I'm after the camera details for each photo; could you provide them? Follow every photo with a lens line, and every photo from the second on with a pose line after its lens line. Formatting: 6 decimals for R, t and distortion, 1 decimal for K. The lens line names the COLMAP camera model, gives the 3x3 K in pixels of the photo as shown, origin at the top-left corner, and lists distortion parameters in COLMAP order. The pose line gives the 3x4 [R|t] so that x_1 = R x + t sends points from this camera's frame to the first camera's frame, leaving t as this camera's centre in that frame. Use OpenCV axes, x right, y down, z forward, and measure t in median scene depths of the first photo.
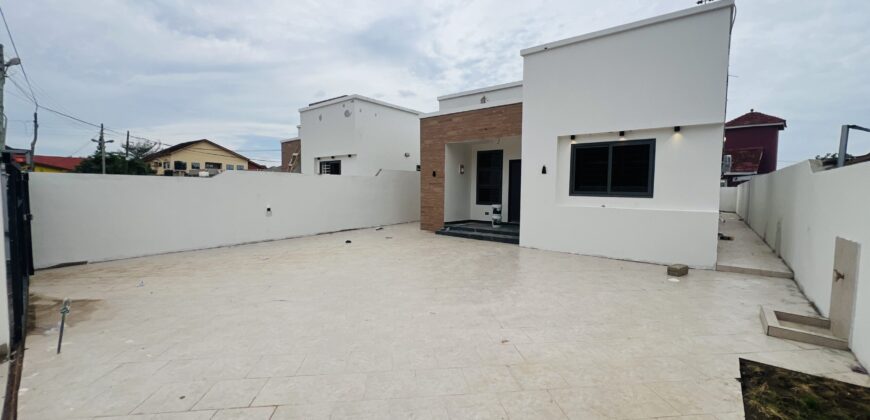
lens RADIAL K [[350.0, 0, 432.9], [0, 350.0, 208.1], [0, 0, 1]] dist [-0.001557, 0.000644]
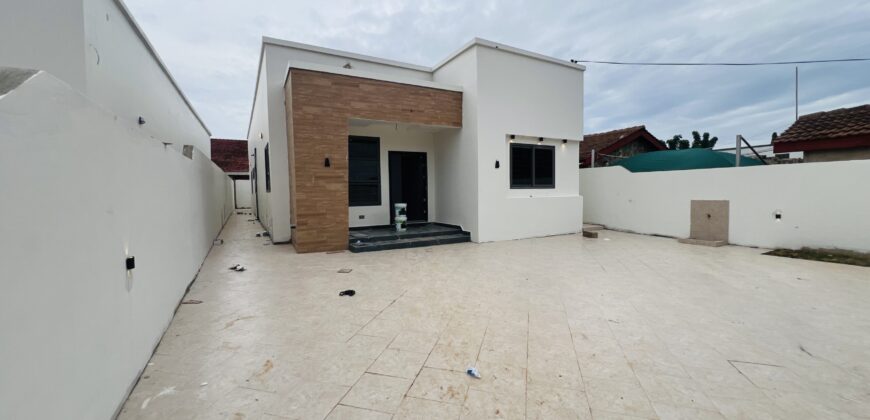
lens RADIAL K [[350.0, 0, 434.9], [0, 350.0, 207.5], [0, 0, 1]] dist [-0.001557, 0.000644]
pose [[0.359468, -0.064011, 0.930960, -0.558151], [0.069821, 0.996693, 0.041571, -0.029162], [-0.930542, 0.050058, 0.362748, 0.618145]]
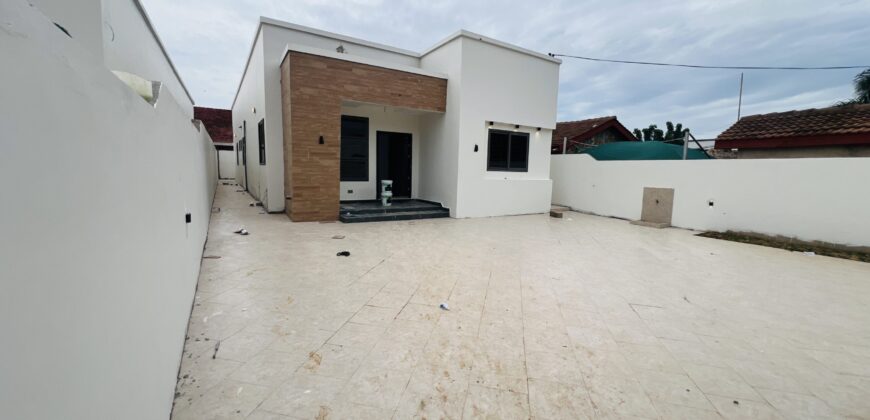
lens RADIAL K [[350.0, 0, 435.2], [0, 350.0, 207.8], [0, 0, 1]] dist [-0.001557, 0.000644]
pose [[0.312615, -0.110611, 0.943418, -0.636666], [0.029820, 0.993850, 0.106643, -0.032021], [-0.949412, -0.005206, 0.313991, 0.591489]]
